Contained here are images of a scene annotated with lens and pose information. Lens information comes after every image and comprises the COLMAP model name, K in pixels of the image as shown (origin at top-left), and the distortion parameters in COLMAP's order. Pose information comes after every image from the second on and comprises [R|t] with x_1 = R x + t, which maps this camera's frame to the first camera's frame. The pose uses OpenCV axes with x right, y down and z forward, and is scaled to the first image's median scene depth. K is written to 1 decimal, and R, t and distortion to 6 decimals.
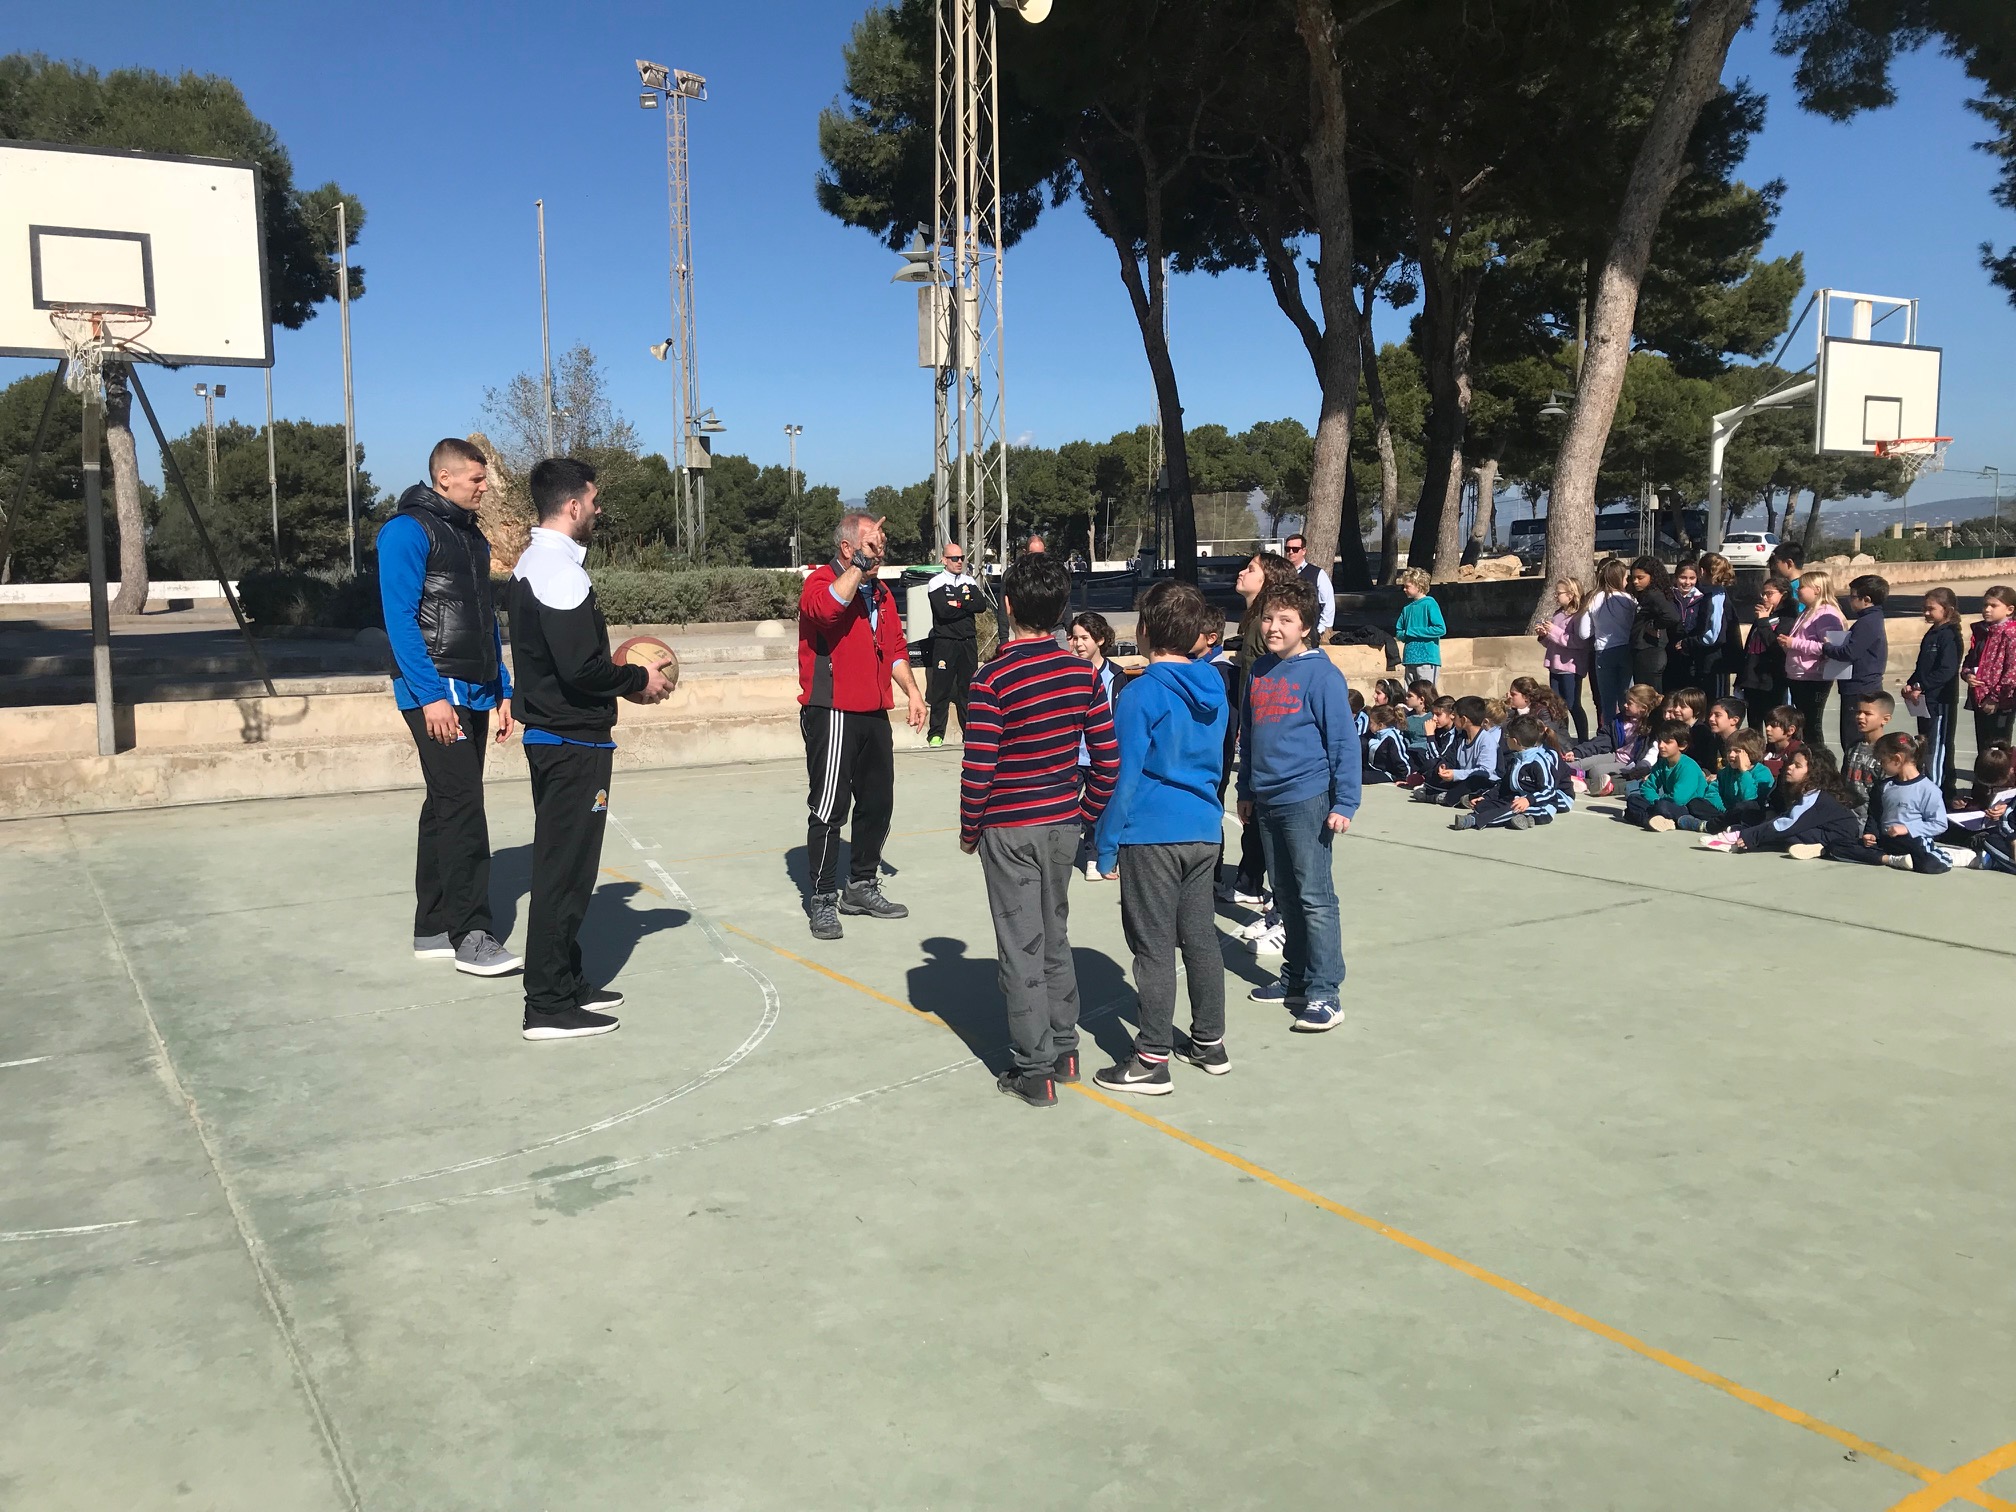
lens RADIAL K [[1658.3, 0, 1006.9], [0, 1658.3, 752.6], [0, 0, 1]] dist [0.000321, -0.010029]
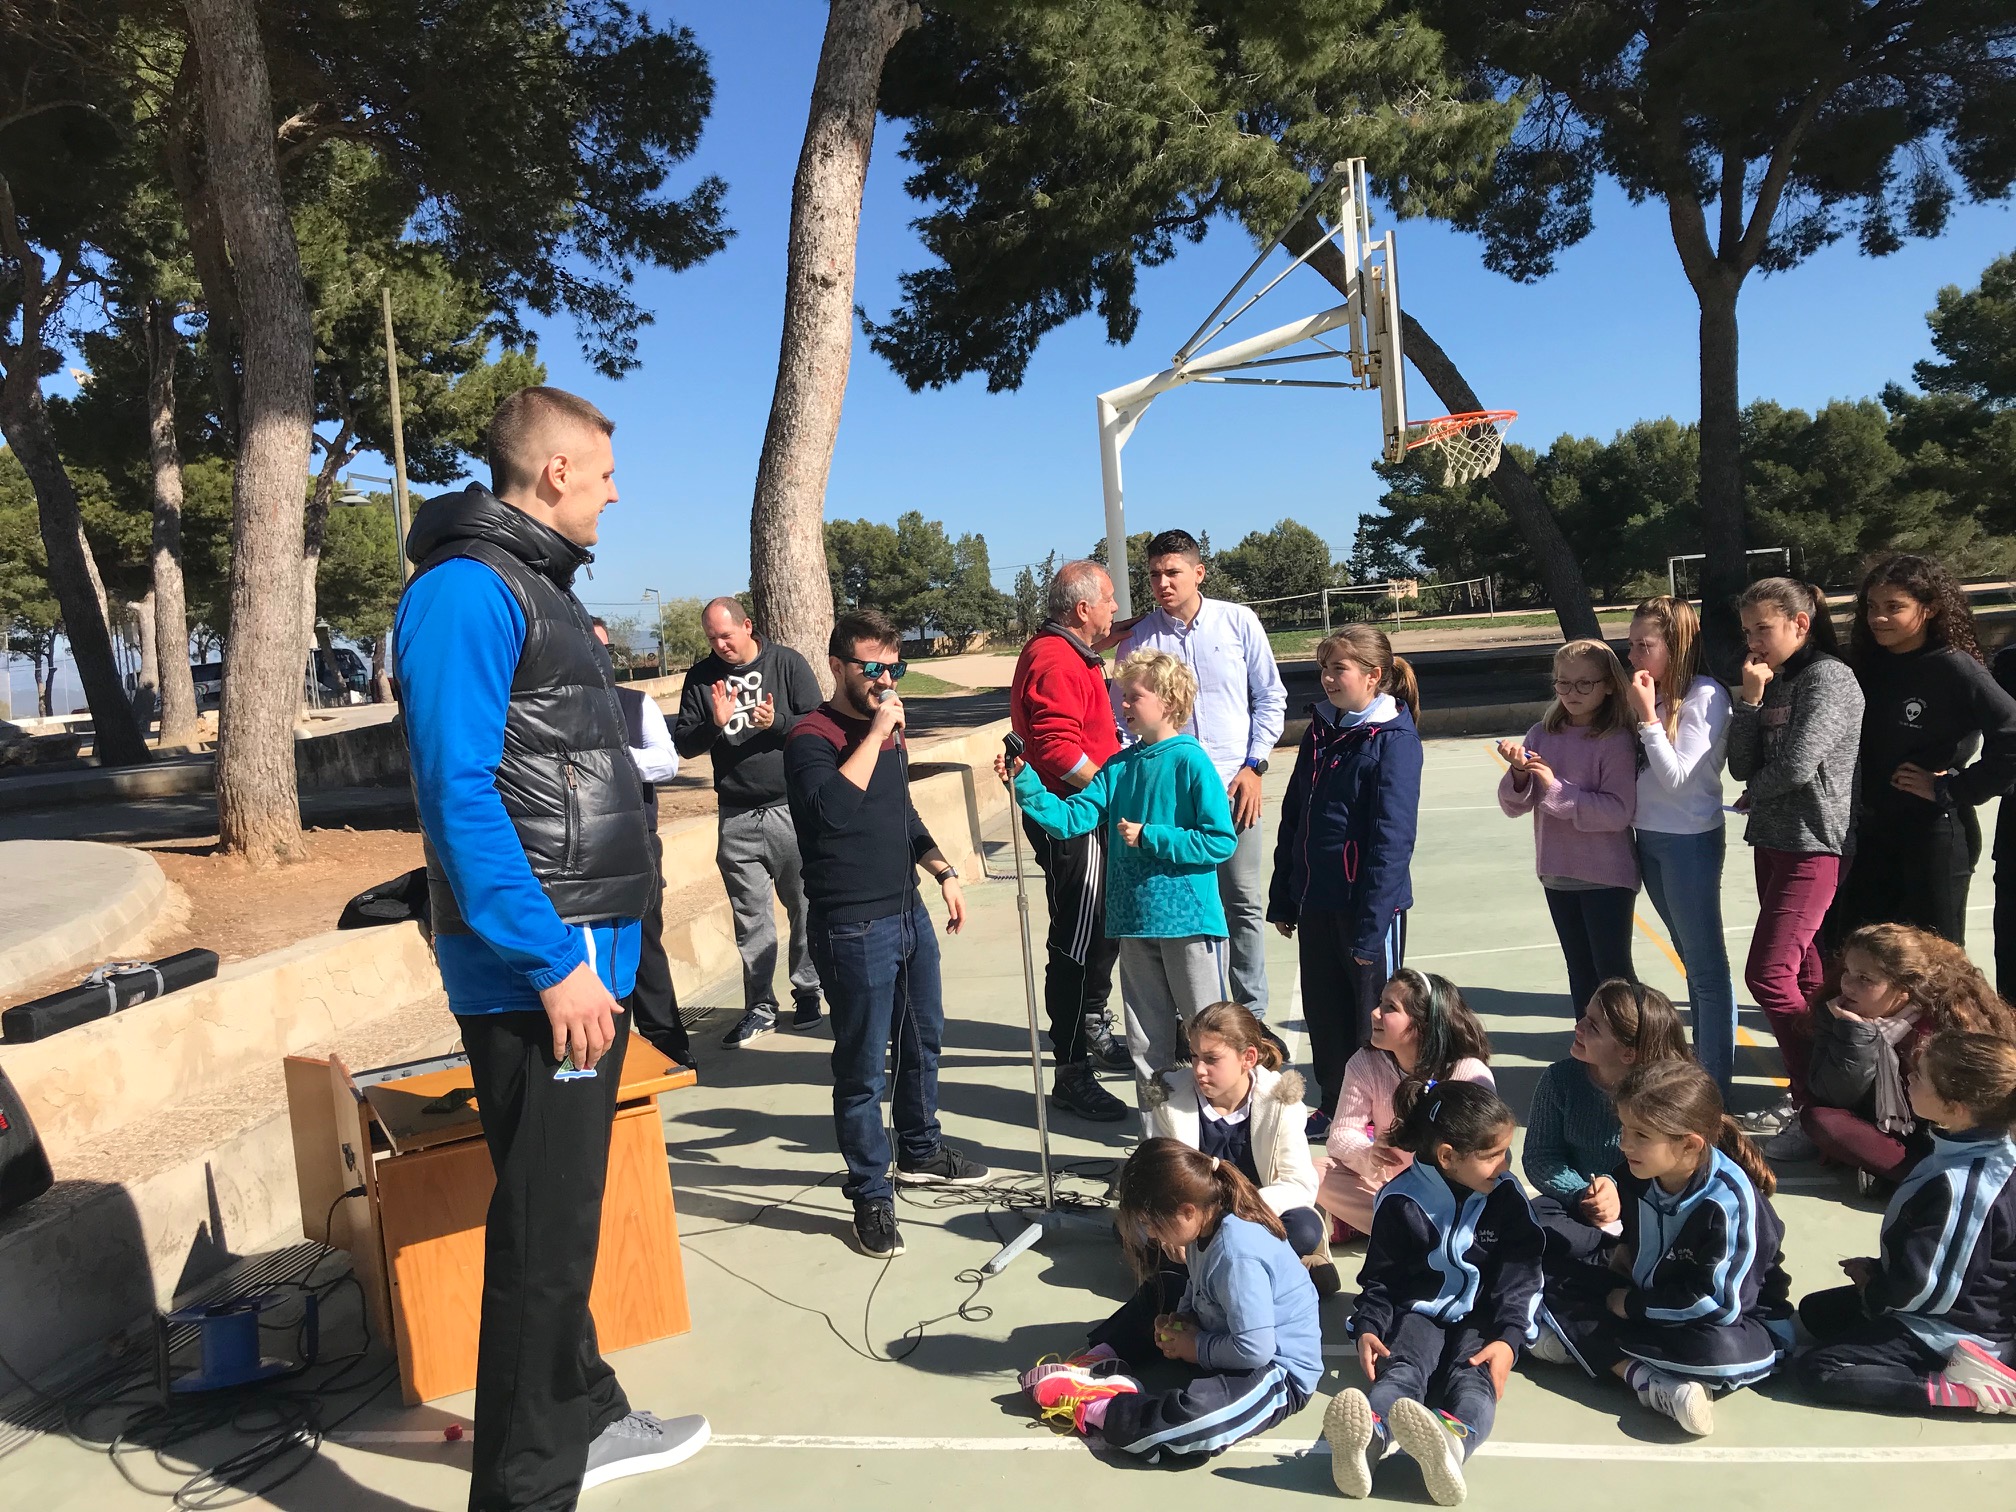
lens RADIAL K [[1658.3, 0, 1006.1], [0, 1658.3, 753.1], [0, 0, 1]] dist [0.000321, -0.010029]
pose [[0.690711, -0.095928, 0.716740, -0.011388], [0.157369, 0.987347, -0.019507, -0.026050], [-0.705800, 0.126266, 0.697067, 0.229437]]
